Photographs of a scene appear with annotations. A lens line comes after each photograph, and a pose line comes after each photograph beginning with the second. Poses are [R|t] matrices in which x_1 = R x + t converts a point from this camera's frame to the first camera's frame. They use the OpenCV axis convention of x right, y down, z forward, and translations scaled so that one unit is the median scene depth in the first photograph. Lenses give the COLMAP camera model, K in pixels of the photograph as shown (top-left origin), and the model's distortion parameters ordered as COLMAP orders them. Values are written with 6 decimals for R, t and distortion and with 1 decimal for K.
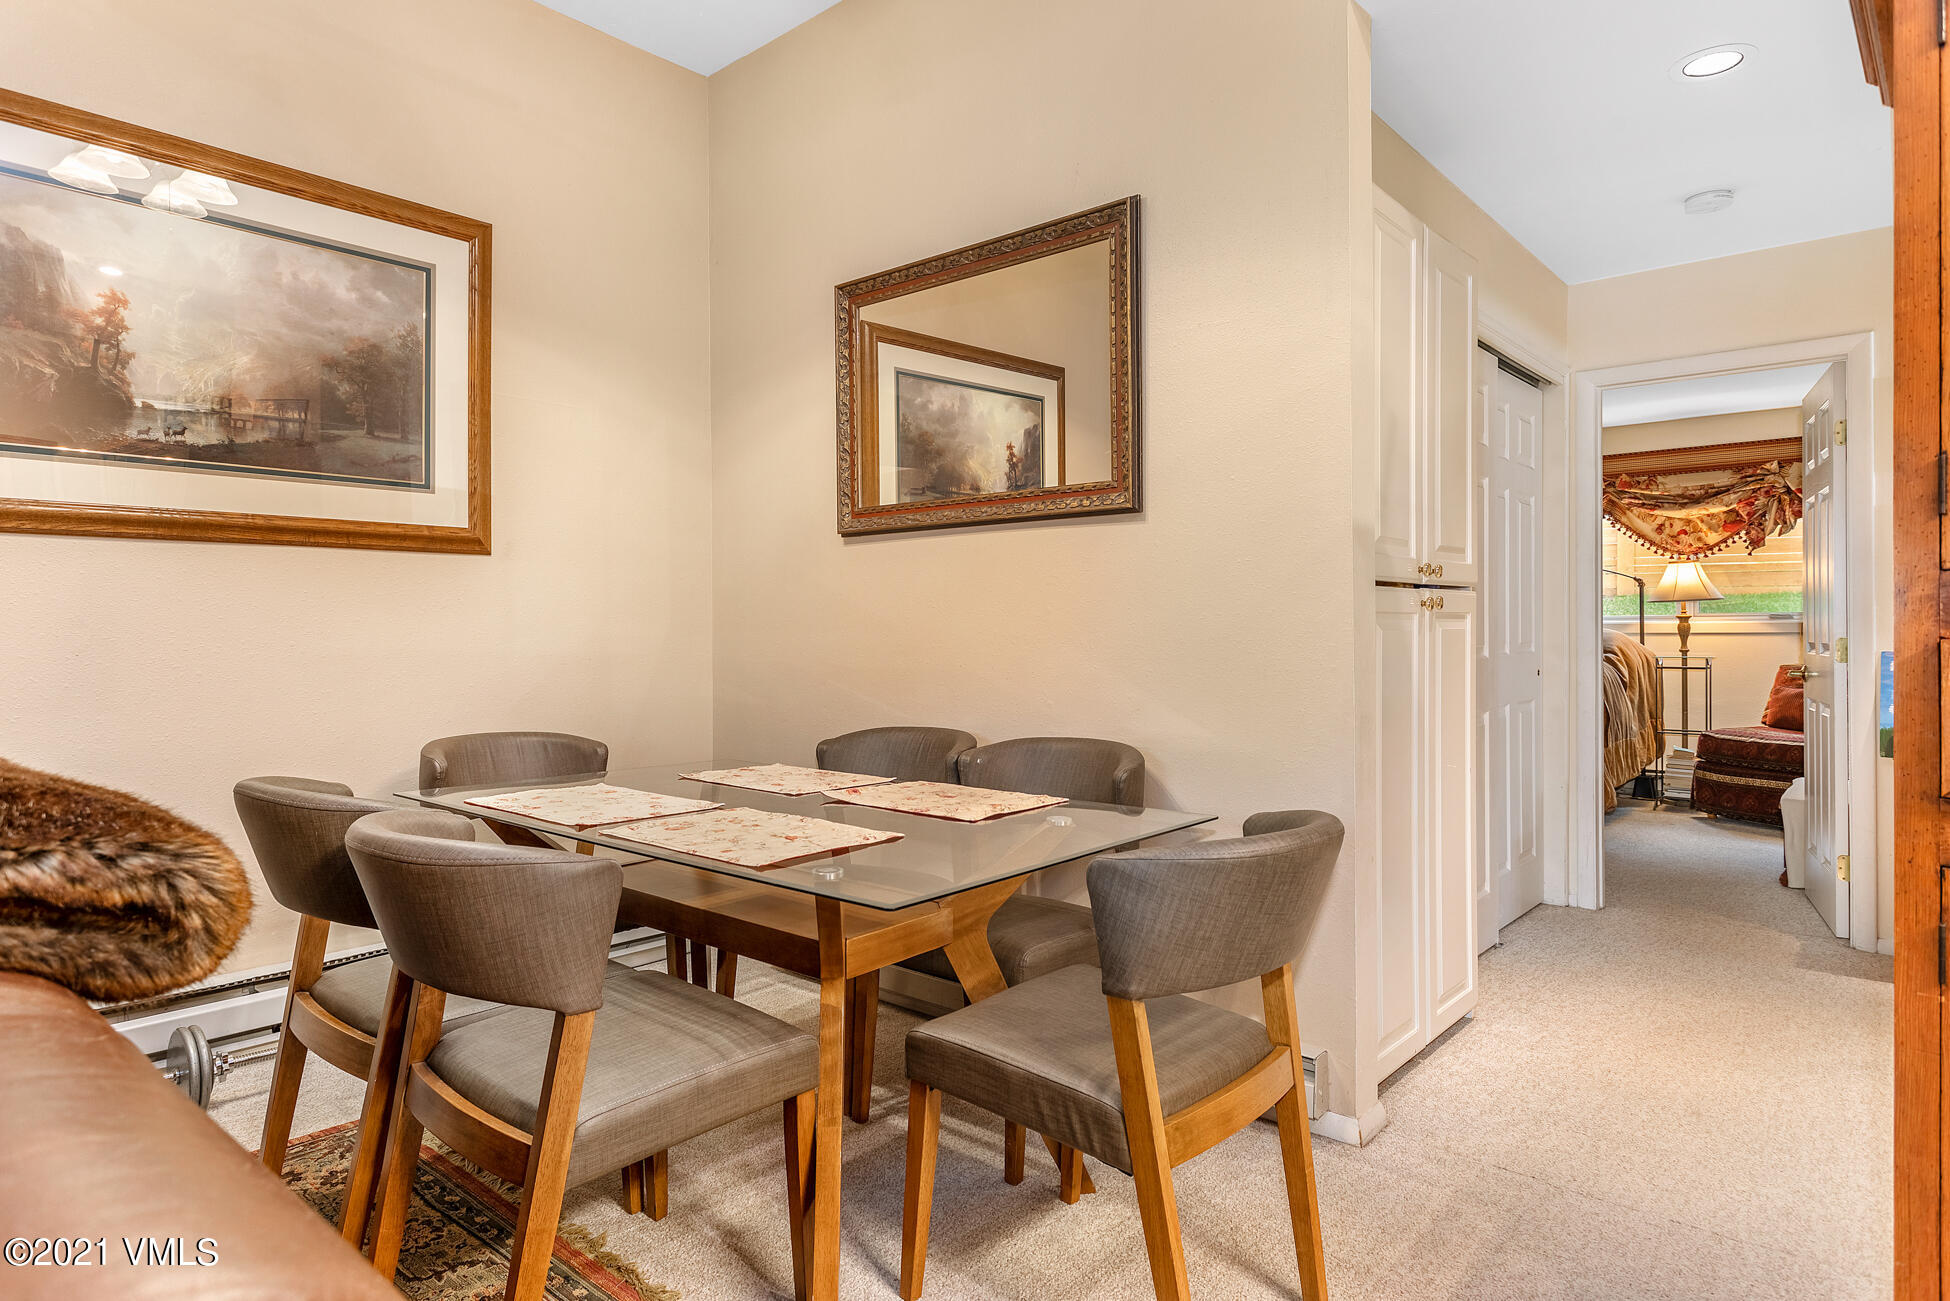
lens RADIAL K [[1136.4, 0, 934.2], [0, 1136.4, 625.5], [0, 0, 1]] dist [0.005156, -0.001366]
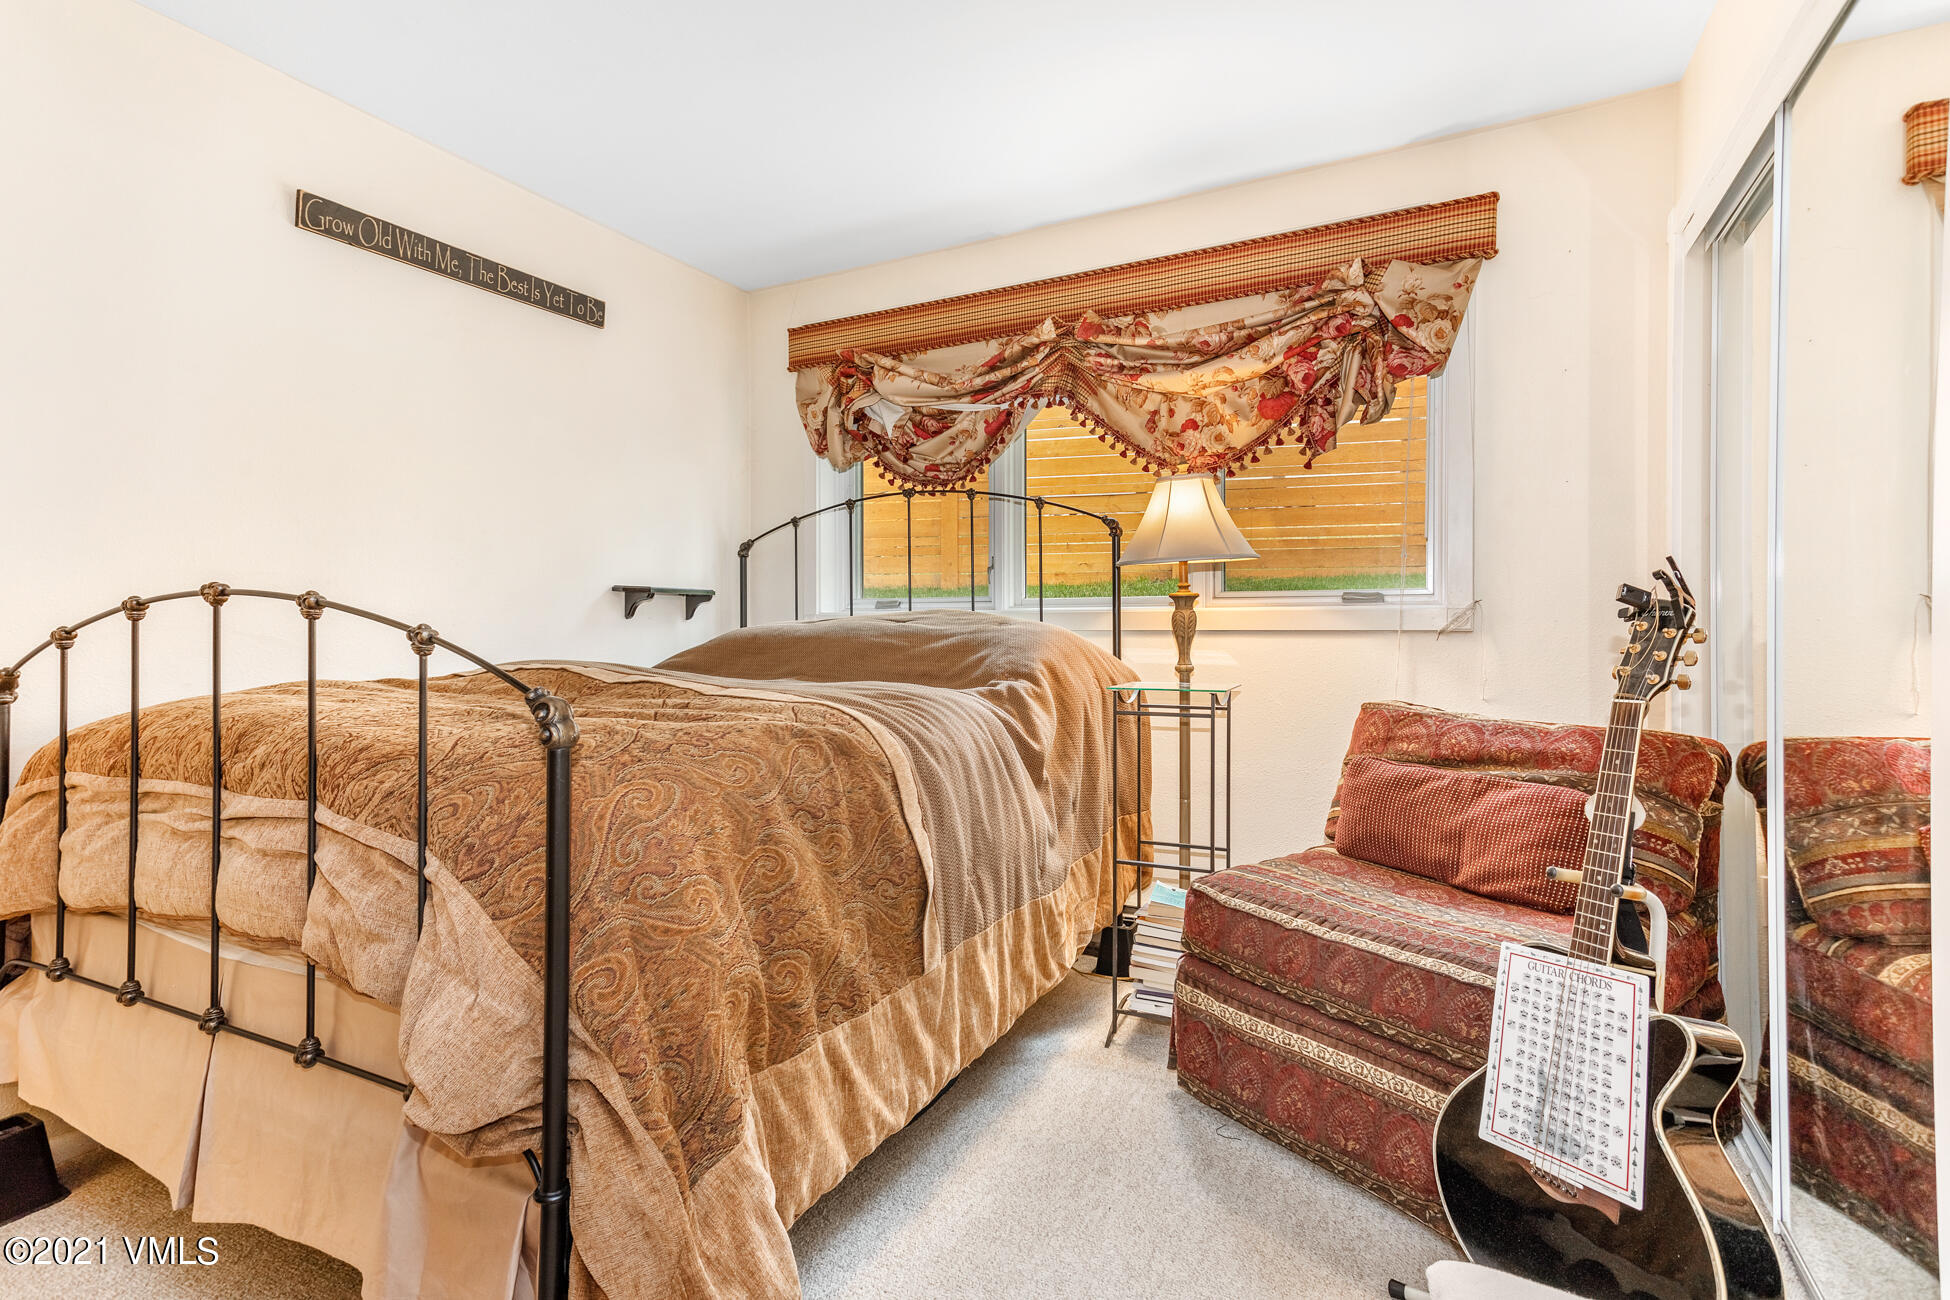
lens RADIAL K [[957.2, 0, 965.3], [0, 957.2, 636.4], [0, 0, 1]] dist [0.011314, 0.009912]
pose [[0.967155, 0.001684, 0.254181, 0.468648], [-0.004175, 0.999948, 0.009262, 0.005082], [-0.254152, -0.010019, 0.967112, 0.638501]]
